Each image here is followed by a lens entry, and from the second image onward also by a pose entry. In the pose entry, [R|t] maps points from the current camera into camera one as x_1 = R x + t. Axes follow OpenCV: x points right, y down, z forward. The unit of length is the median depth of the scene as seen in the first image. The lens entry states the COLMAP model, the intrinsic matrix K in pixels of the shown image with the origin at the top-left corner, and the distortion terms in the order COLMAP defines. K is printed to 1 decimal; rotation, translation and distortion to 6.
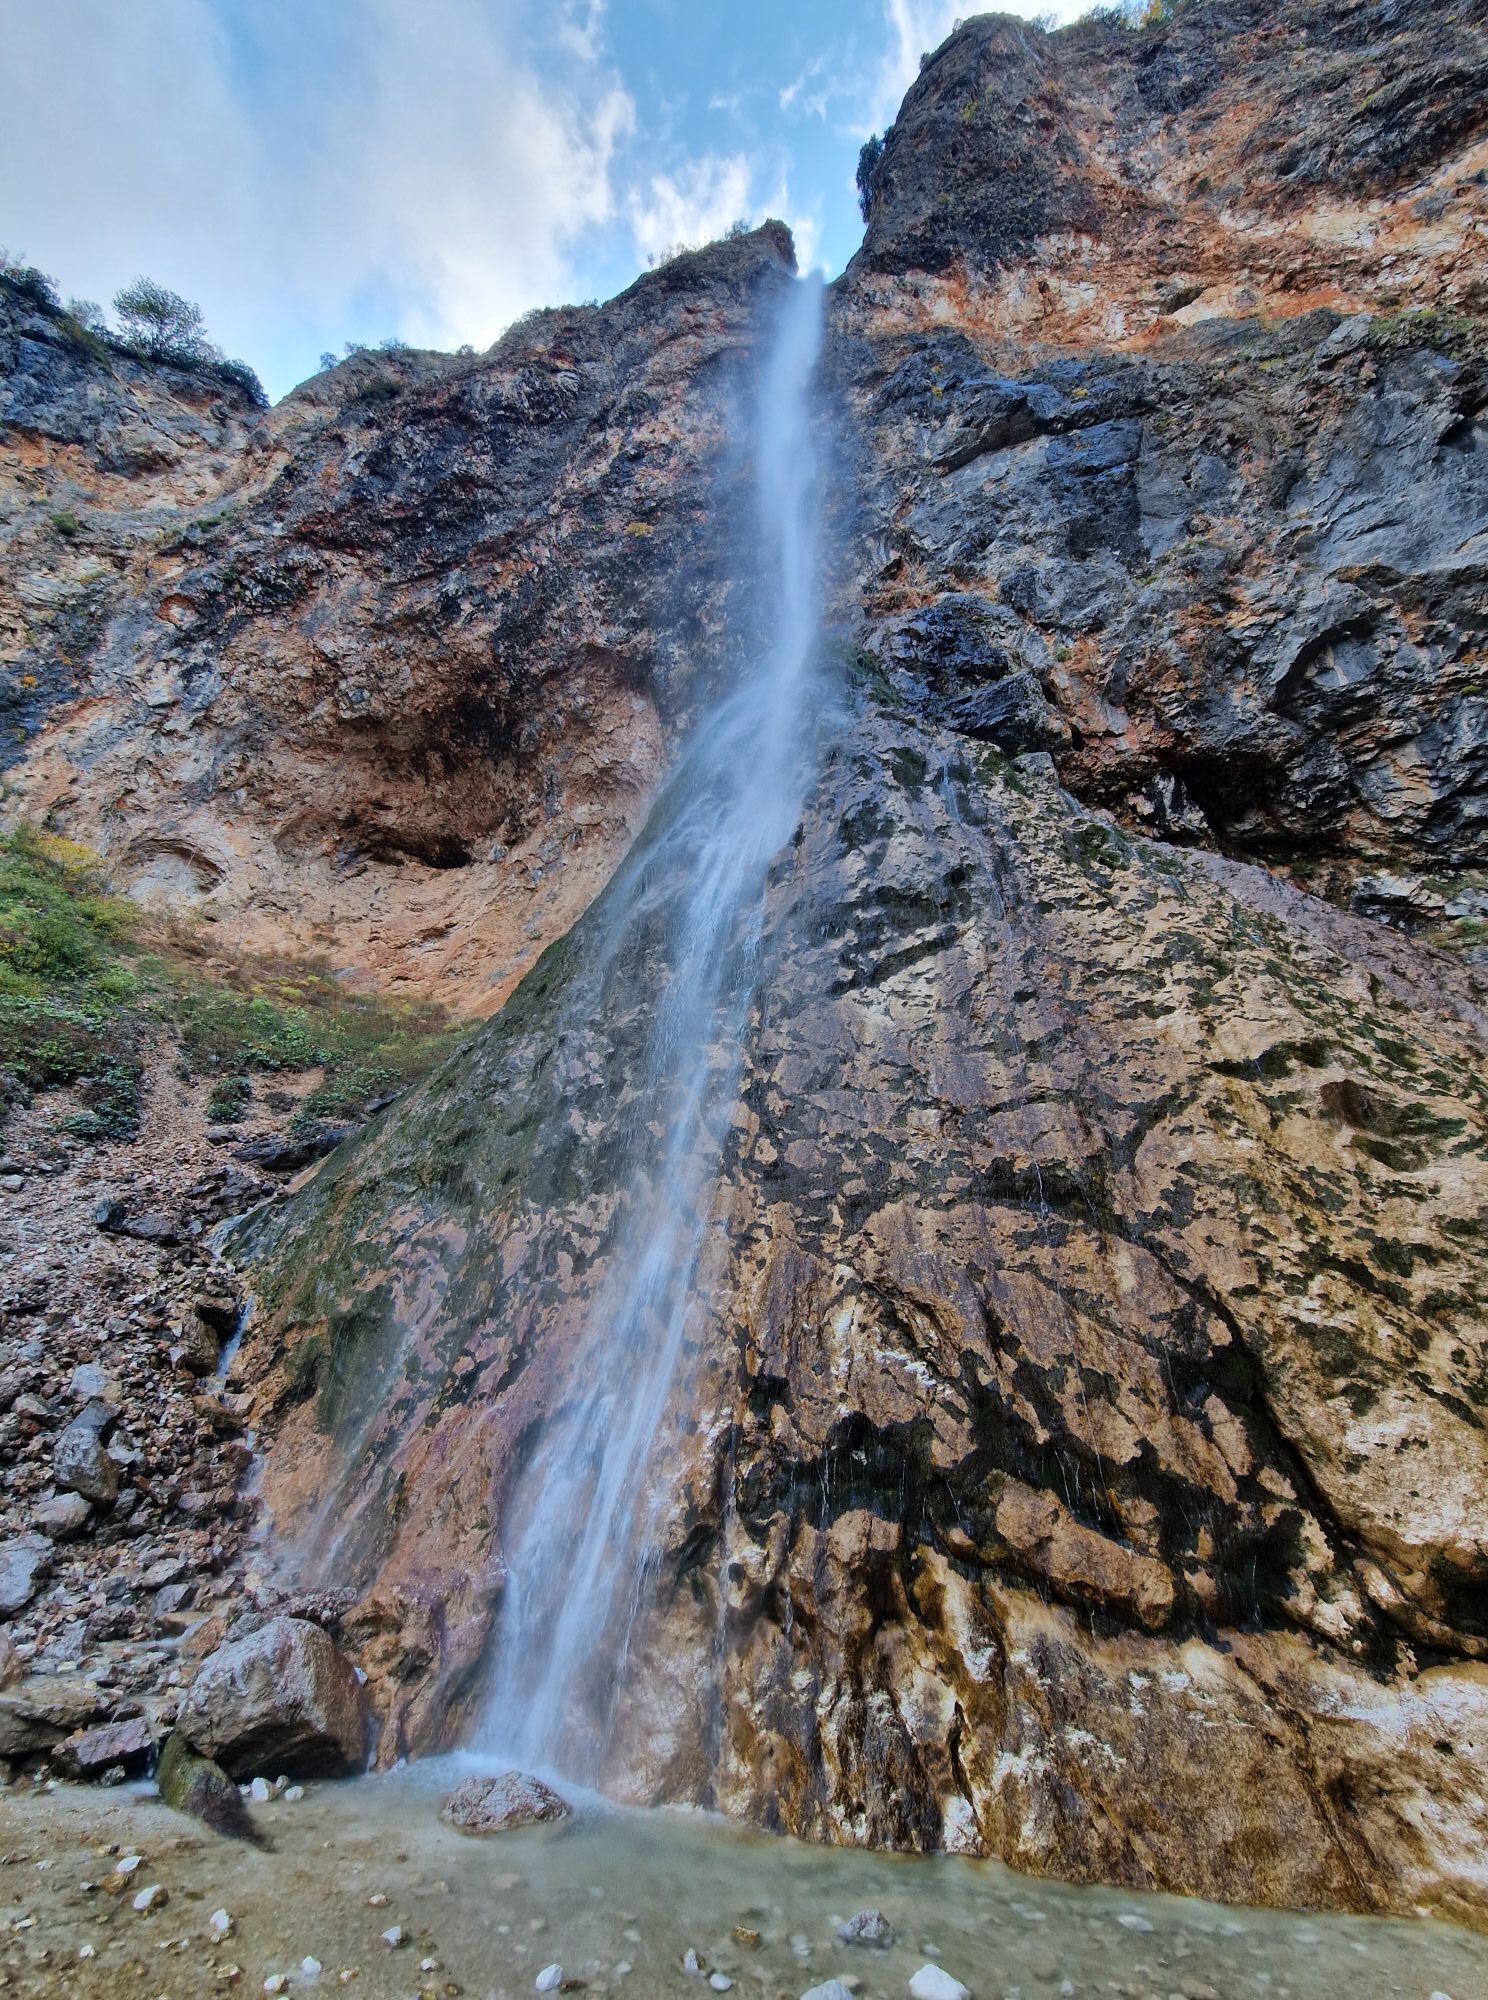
lens RADIAL K [[806.1, 0, 730.2], [0, 806.1, 997.8], [0, 0, 1]] dist [0.000771, -0.003096]
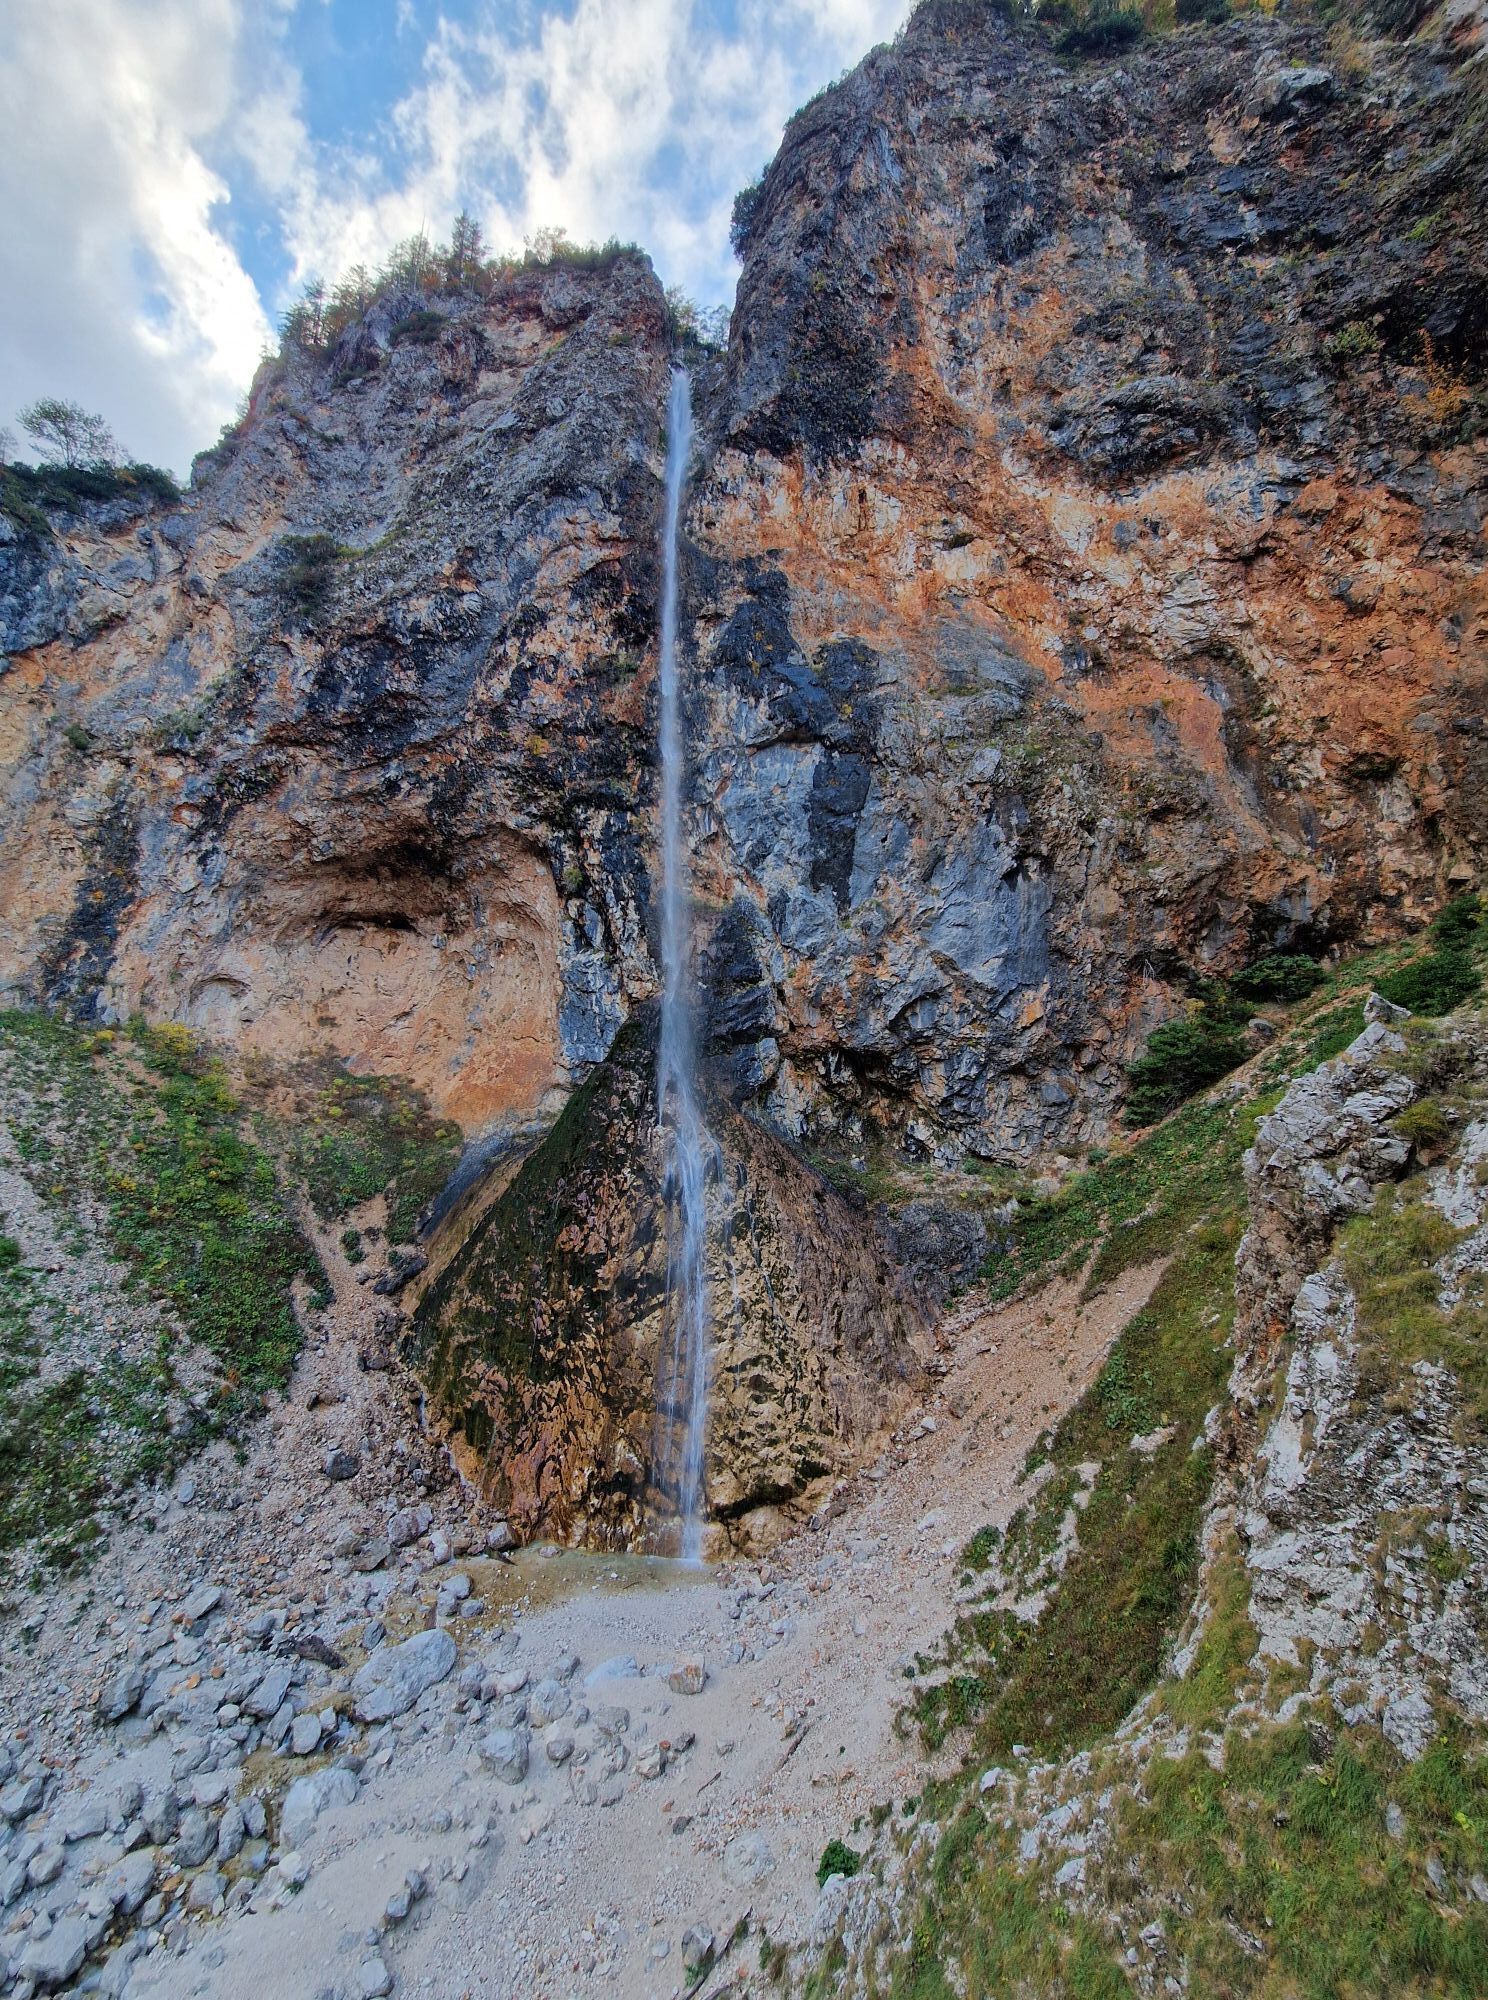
lens RADIAL K [[806.1, 0, 730.2], [0, 806.1, 997.8], [0, 0, 1]] dist [0.000771, -0.003096]
pose [[0.992112, -0.001836, 0.125342, 0.055604], [-0.041049, 0.940004, 0.338685, -0.933915], [-0.118444, -0.341159, 0.932514, -0.627276]]
